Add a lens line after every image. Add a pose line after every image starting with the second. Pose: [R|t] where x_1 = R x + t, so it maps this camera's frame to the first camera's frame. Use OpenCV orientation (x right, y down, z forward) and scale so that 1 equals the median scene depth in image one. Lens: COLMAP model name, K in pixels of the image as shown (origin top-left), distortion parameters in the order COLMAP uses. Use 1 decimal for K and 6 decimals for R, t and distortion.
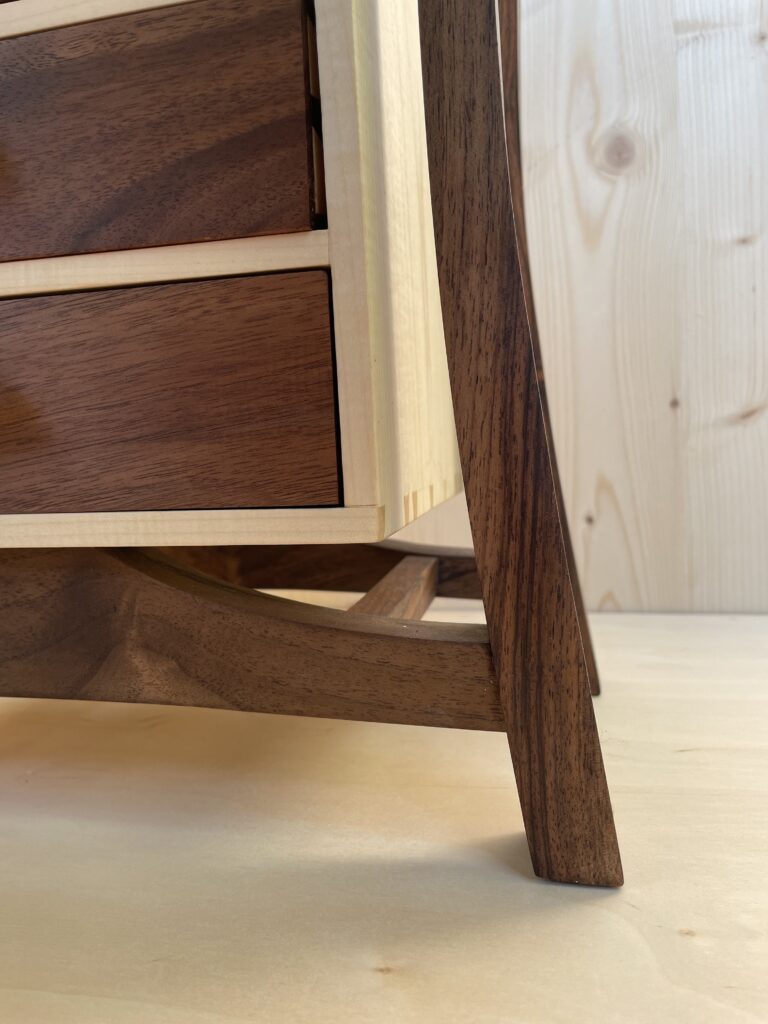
lens RADIAL K [[781.4, 0, 390.2], [0, 781.4, 527.8], [0, 0, 1]] dist [0.048944, -0.071505]
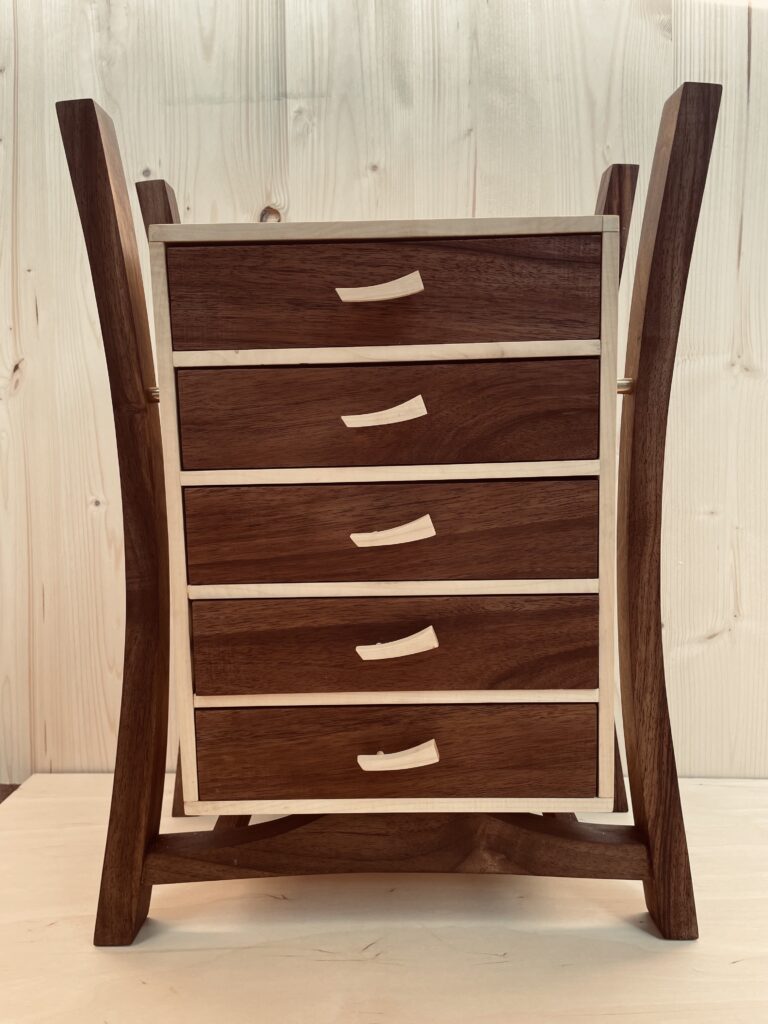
lens RADIAL K [[781.4, 0, 374.7], [0, 781.4, 514.9], [0, 0, 1]] dist [0.048944, -0.071505]
pose [[0.983773, -0.003919, 0.179373, -1.111718], [-0.003291, 0.999199, 0.039883, -0.943649], [-0.179385, -0.039826, 0.982972, -1.154052]]
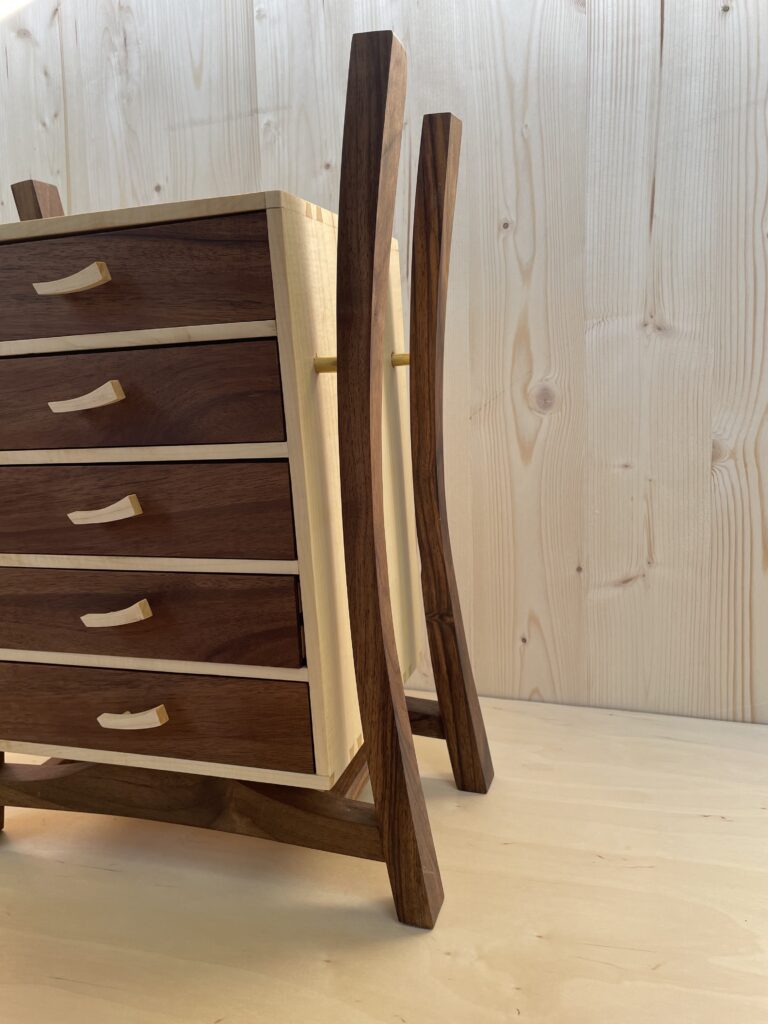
lens RADIAL K [[781.4, 0, 392.3], [0, 781.4, 516.7], [0, 0, 1]] dist [0.048944, -0.071505]
pose [[0.994507, 0.006752, -0.104452, 0.405904], [0.004158, 0.994582, 0.103875, -1.029271], [0.104587, -0.103739, 0.989090, -1.241971]]
